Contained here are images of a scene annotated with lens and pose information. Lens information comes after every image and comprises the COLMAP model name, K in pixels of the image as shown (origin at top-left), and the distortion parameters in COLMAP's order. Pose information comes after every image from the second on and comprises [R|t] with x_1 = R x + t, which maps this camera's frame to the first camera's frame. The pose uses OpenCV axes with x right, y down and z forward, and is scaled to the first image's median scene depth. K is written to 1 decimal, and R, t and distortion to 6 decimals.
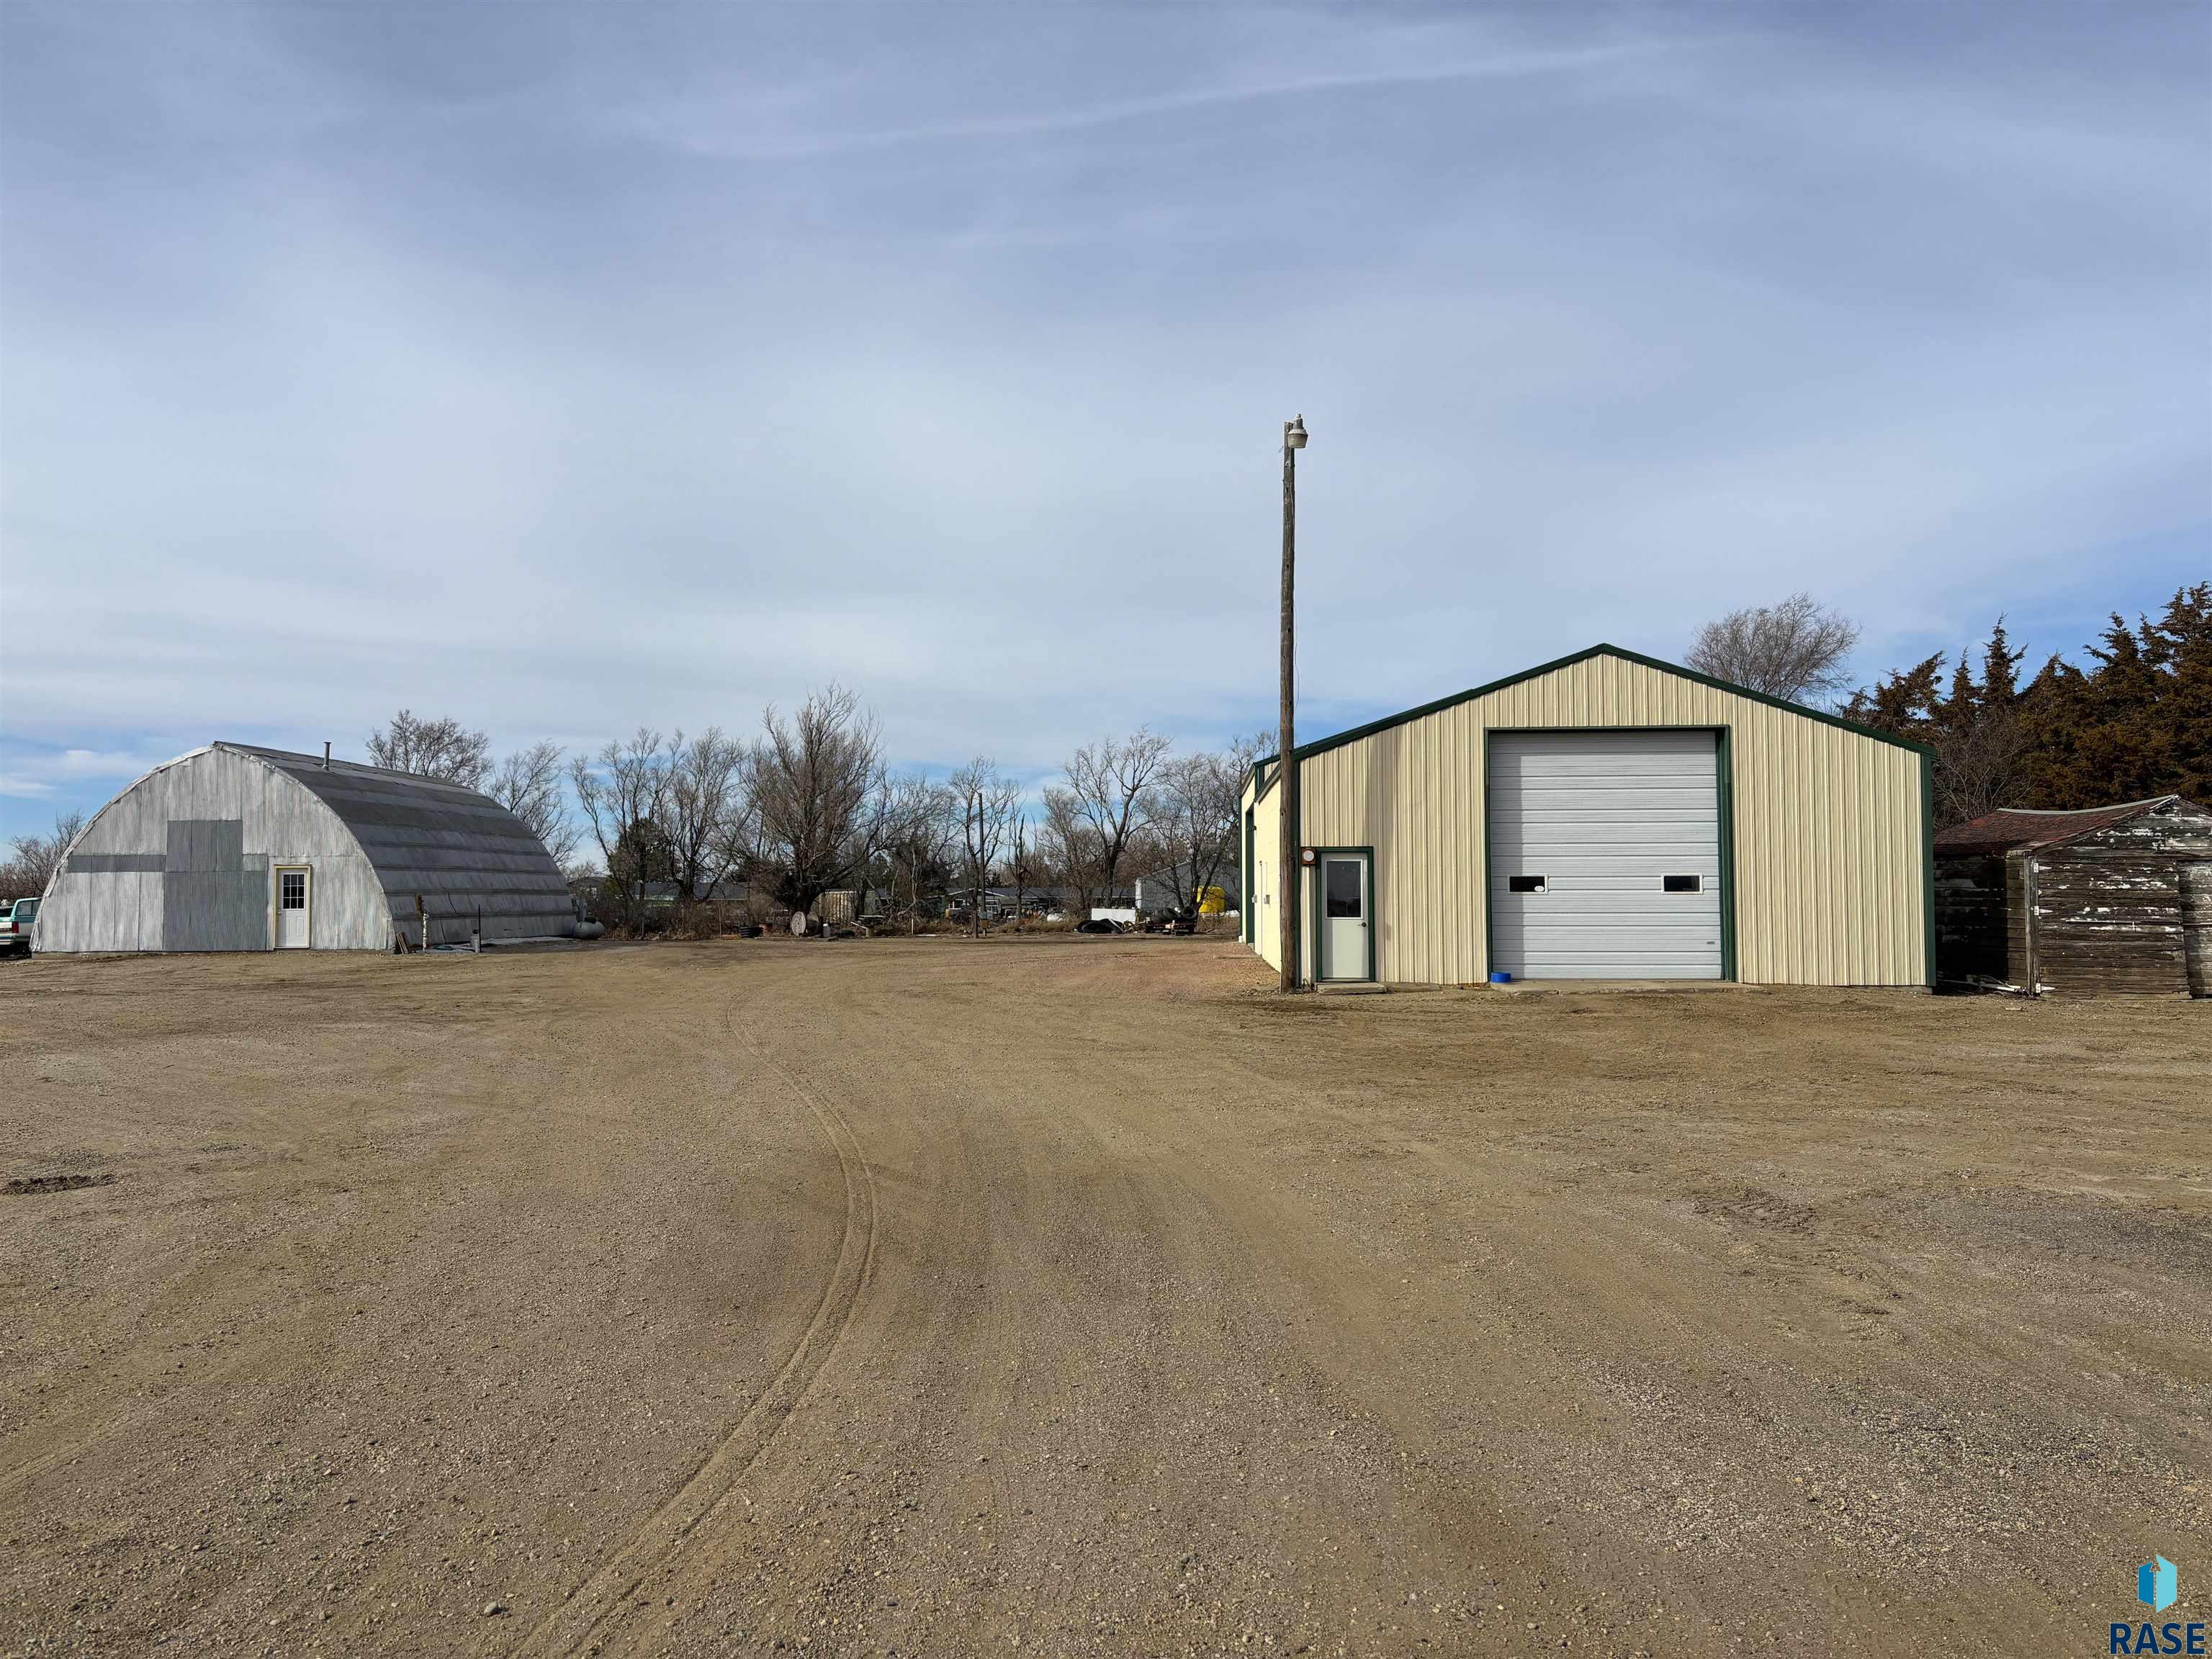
lens RADIAL K [[1659.1, 0, 1110.9], [0, 1659.1, 837.5], [0, 0, 1]] dist [0.047701, -0.027919]
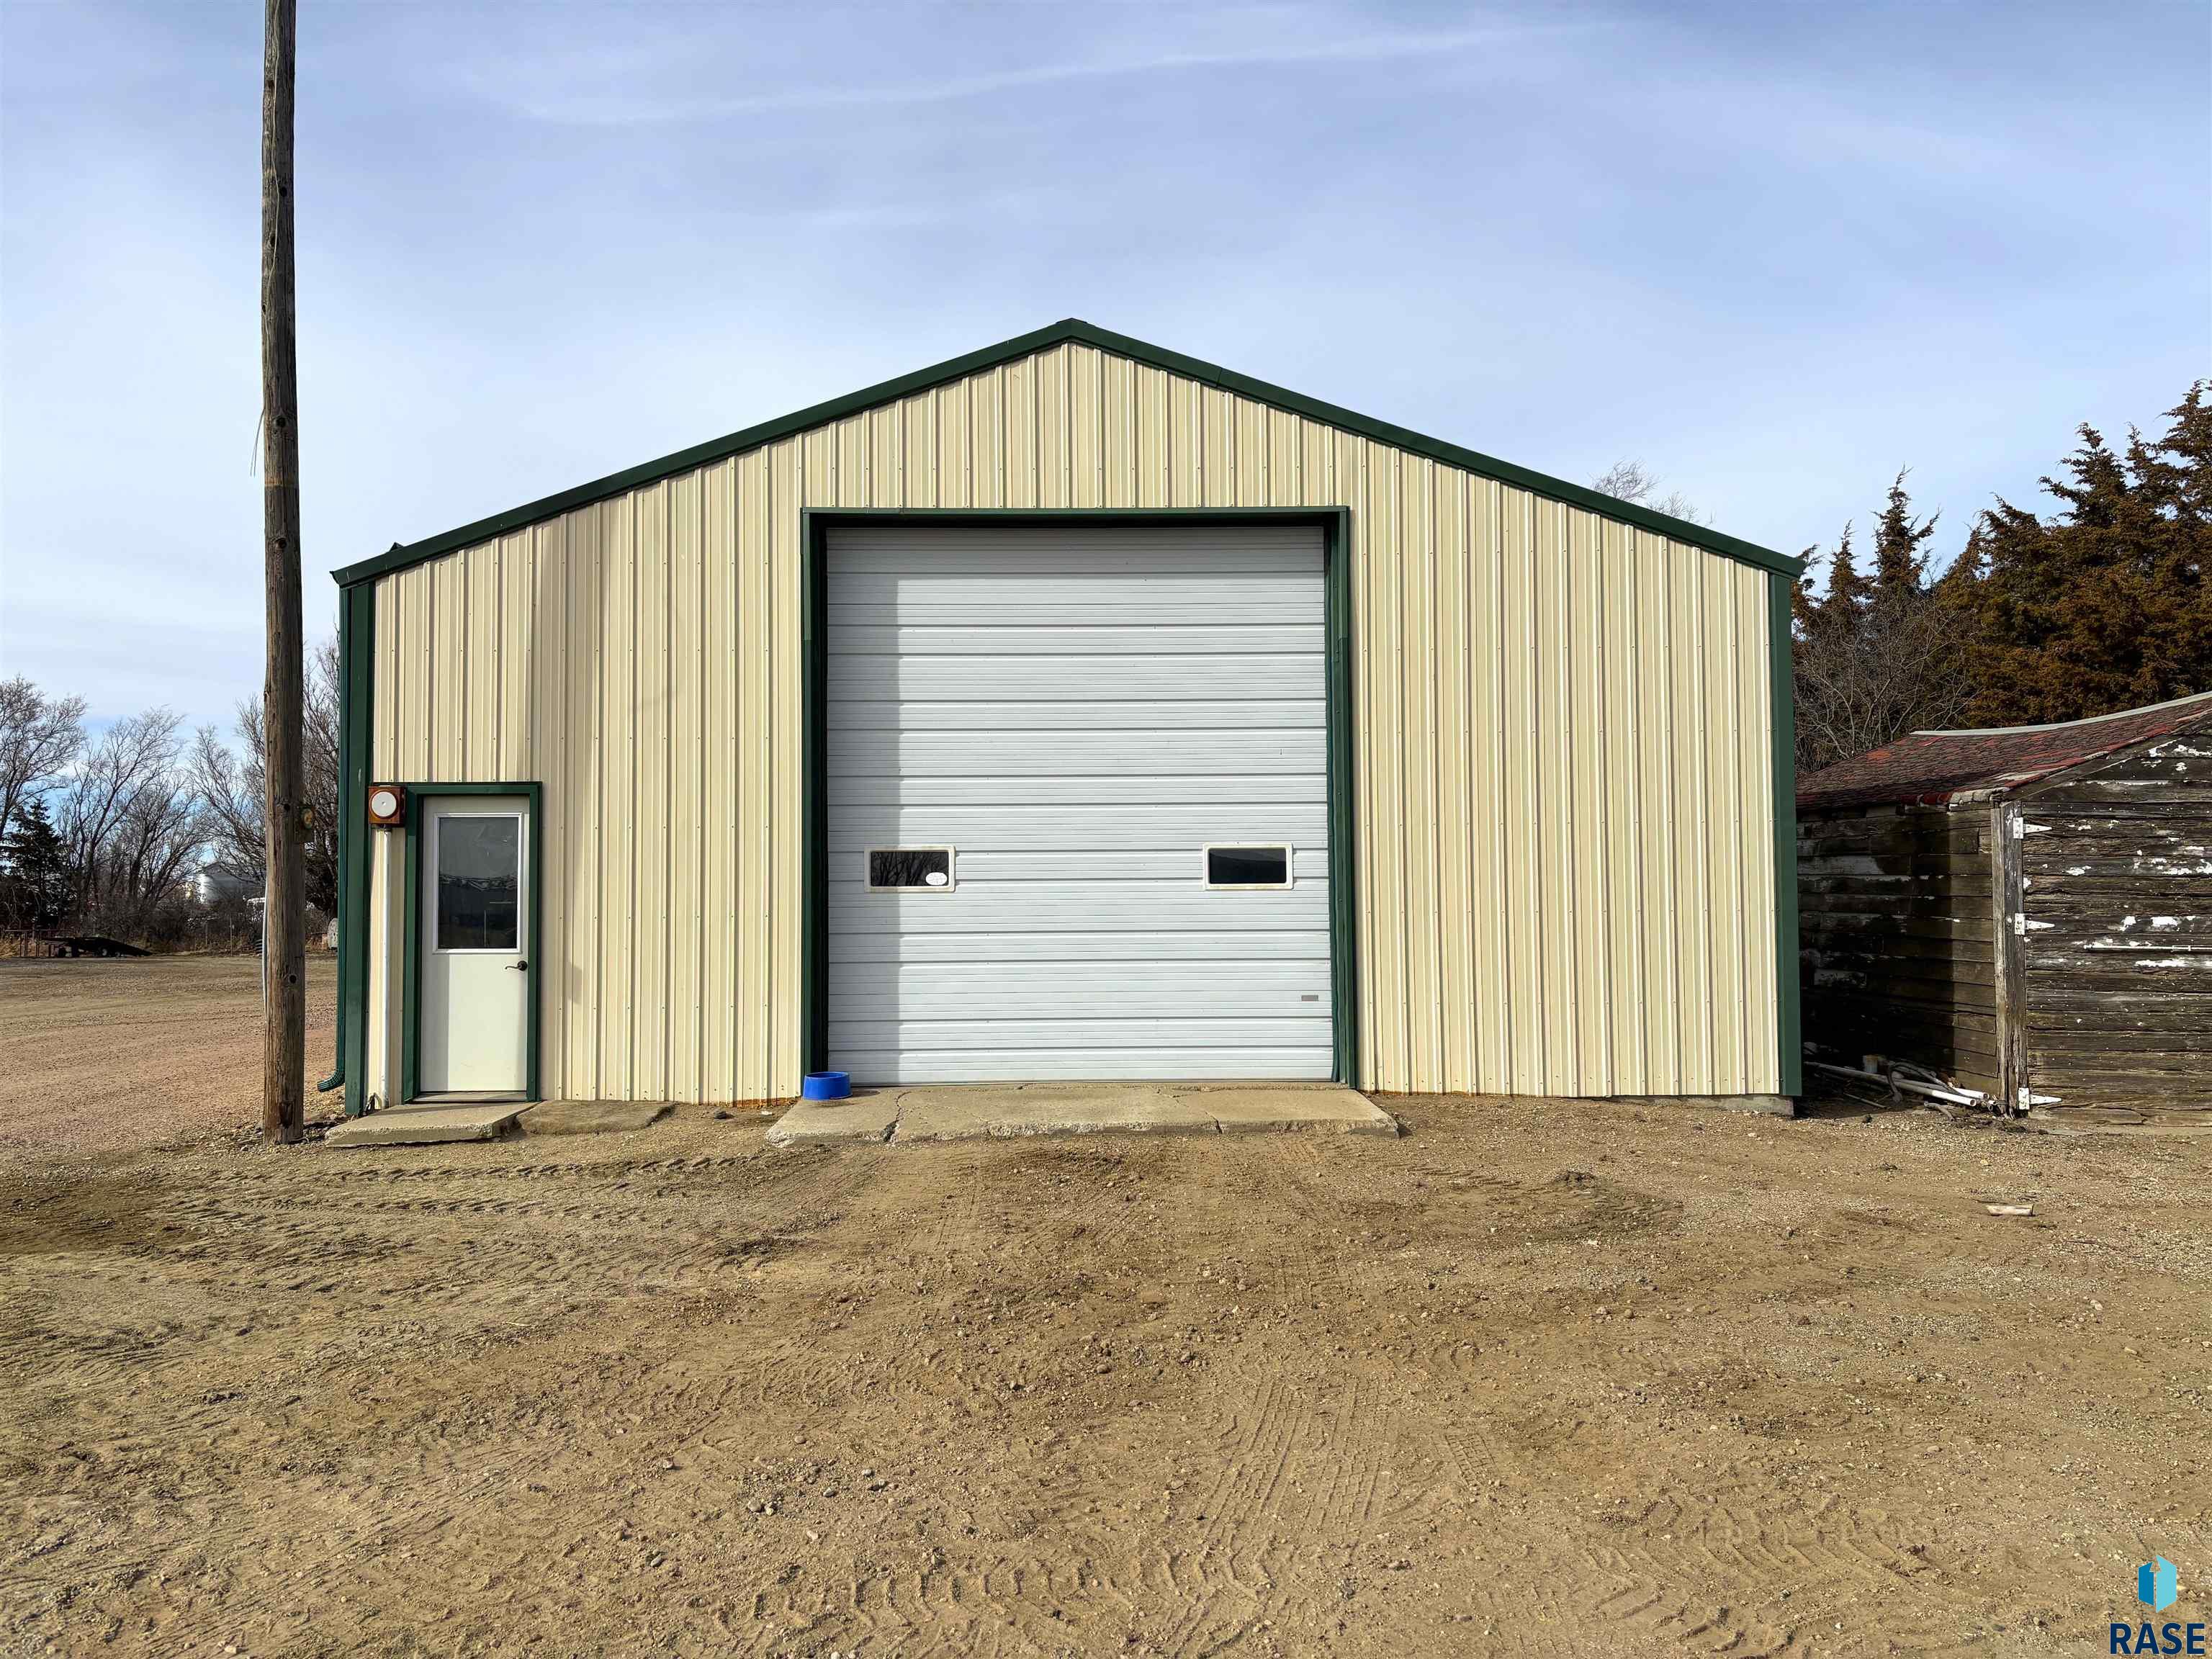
lens RADIAL K [[1659.1, 0, 1102.3], [0, 1659.1, 838.6], [0, 0, 1]] dist [0.047701, -0.027919]
pose [[0.998091, -0.001242, 0.061740, 0.170225], [0.001352, 0.999998, -0.001742, 0.012910], [-0.061738, 0.001823, 0.998091, 0.345749]]
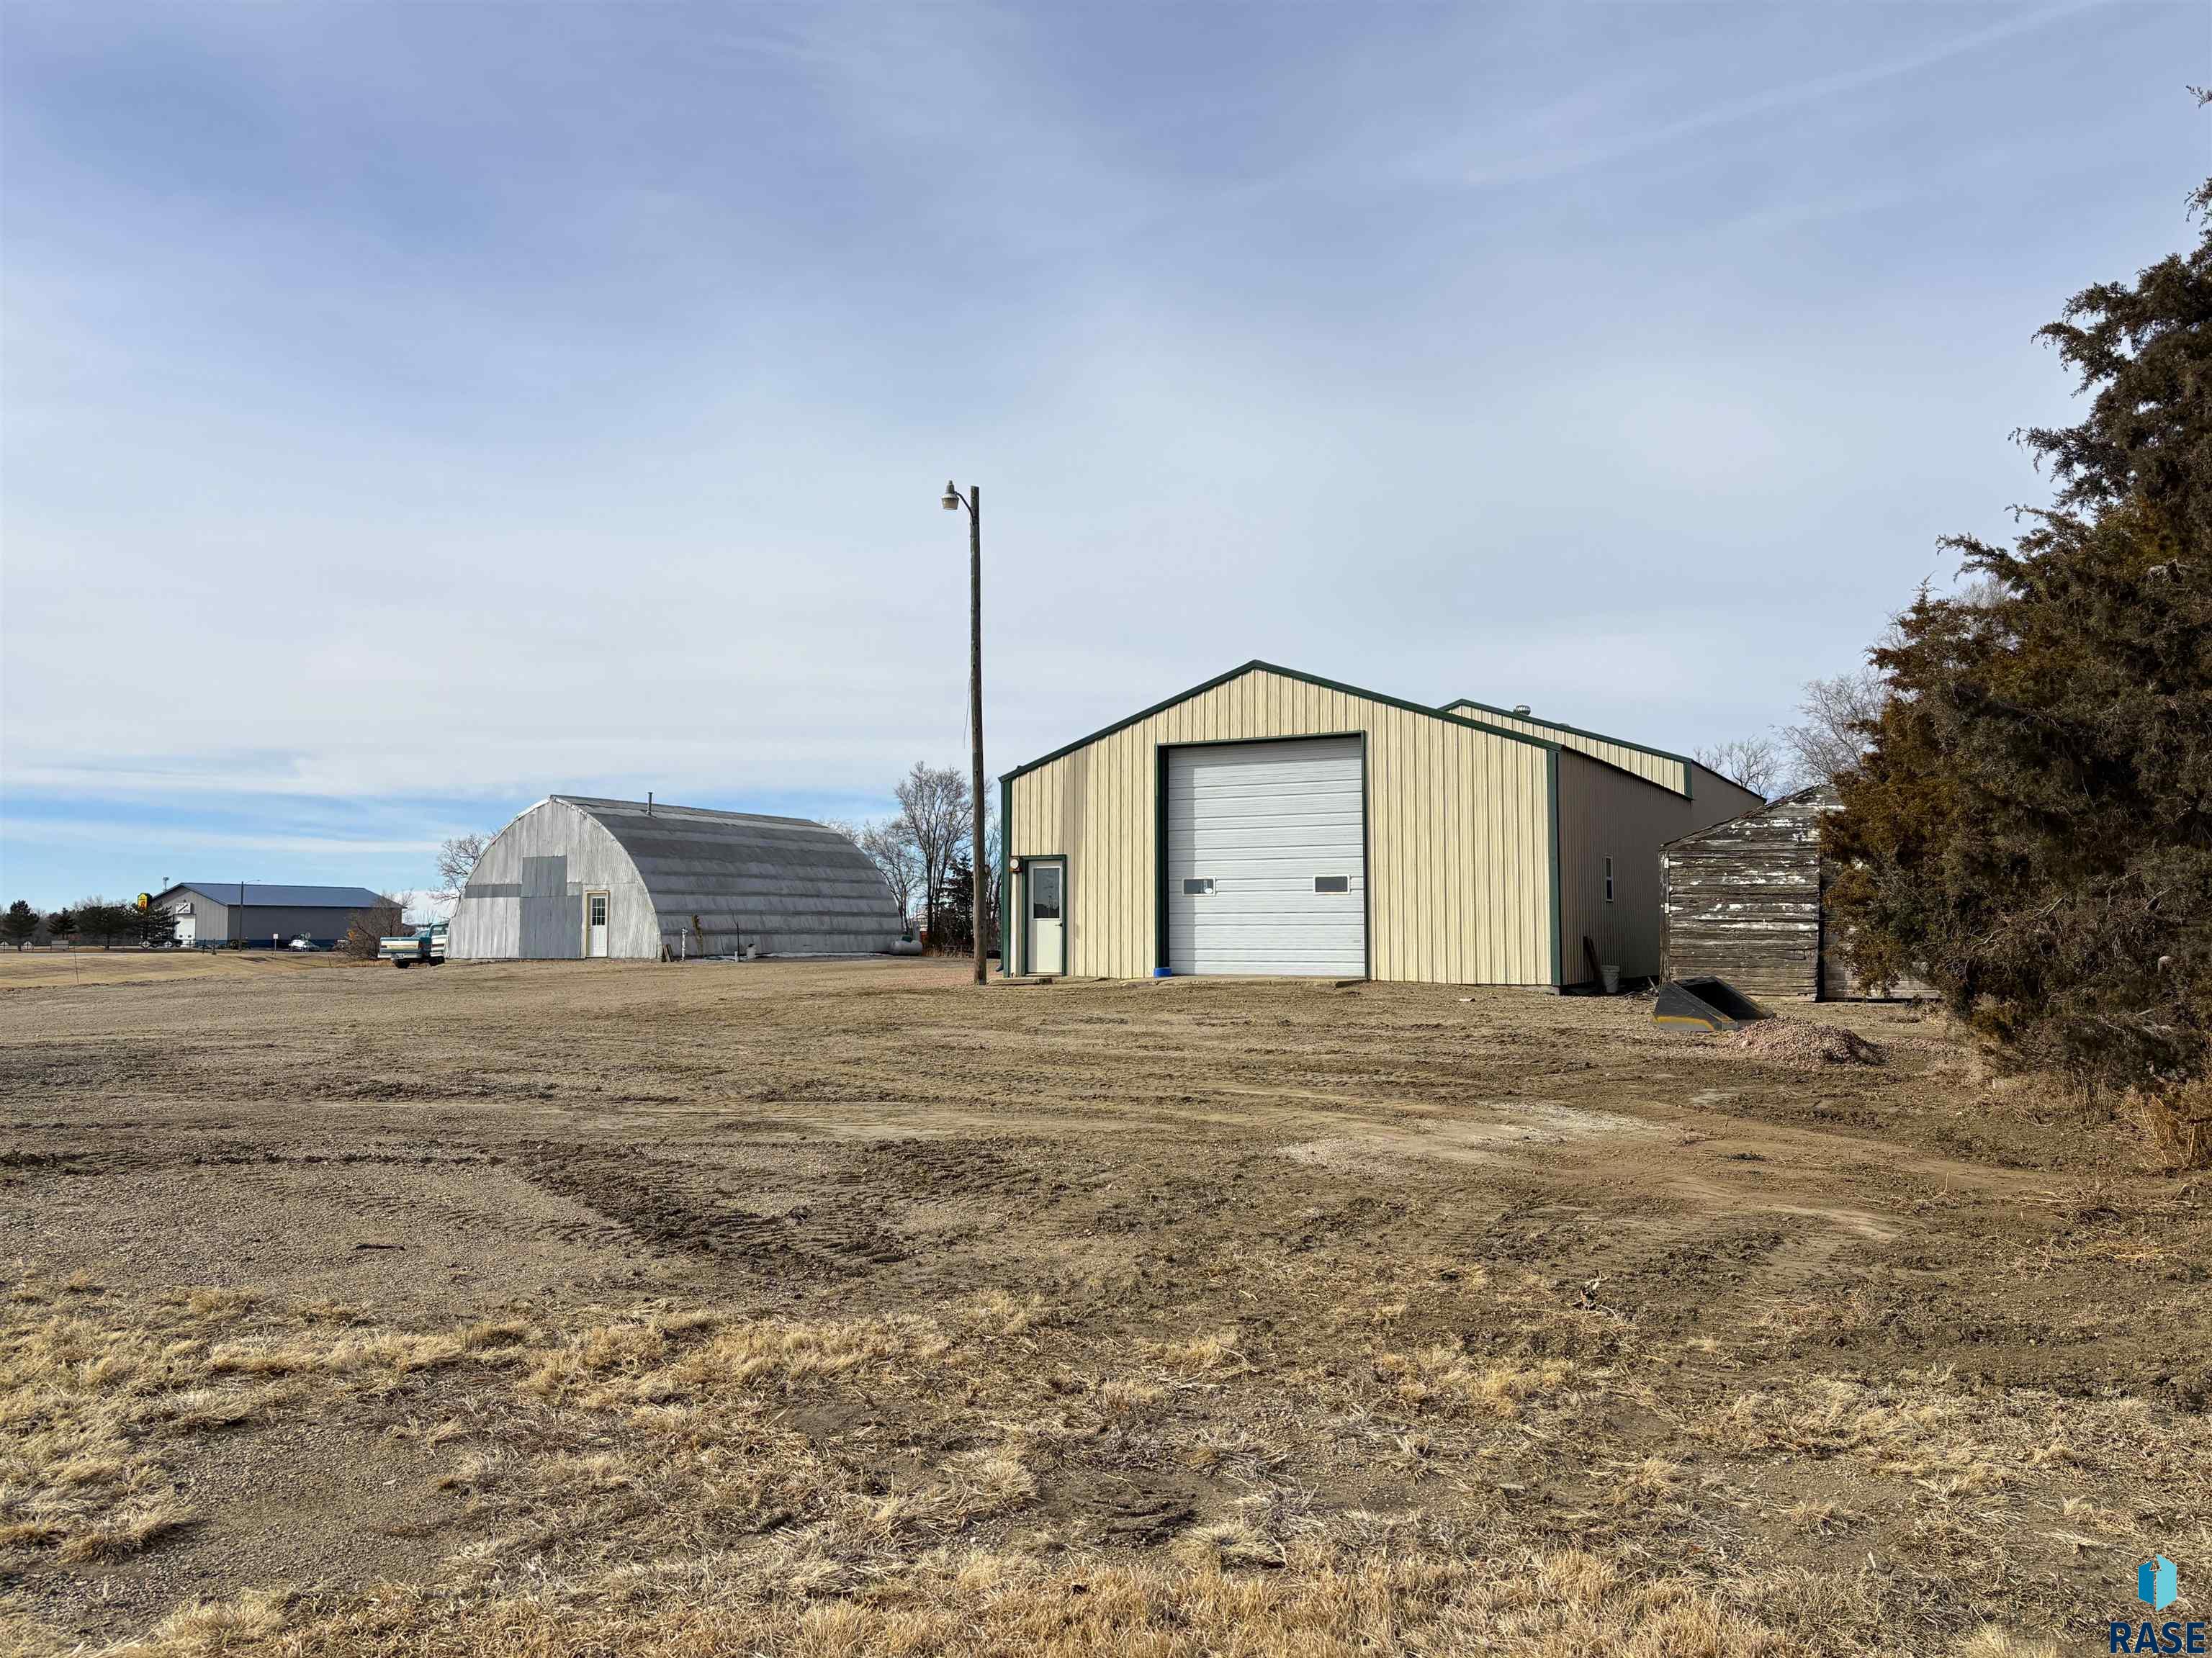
lens RADIAL K [[1735.2, 0, 1094.6], [0, 1735.2, 819.1], [0, 0, 1]] dist [0.067896, -0.003916]
pose [[0.902390, -0.028505, -0.429977, 0.417380], [0.015004, 0.999283, -0.034759, 0.013744], [0.430659, 0.024915, 0.902171, -0.026817]]
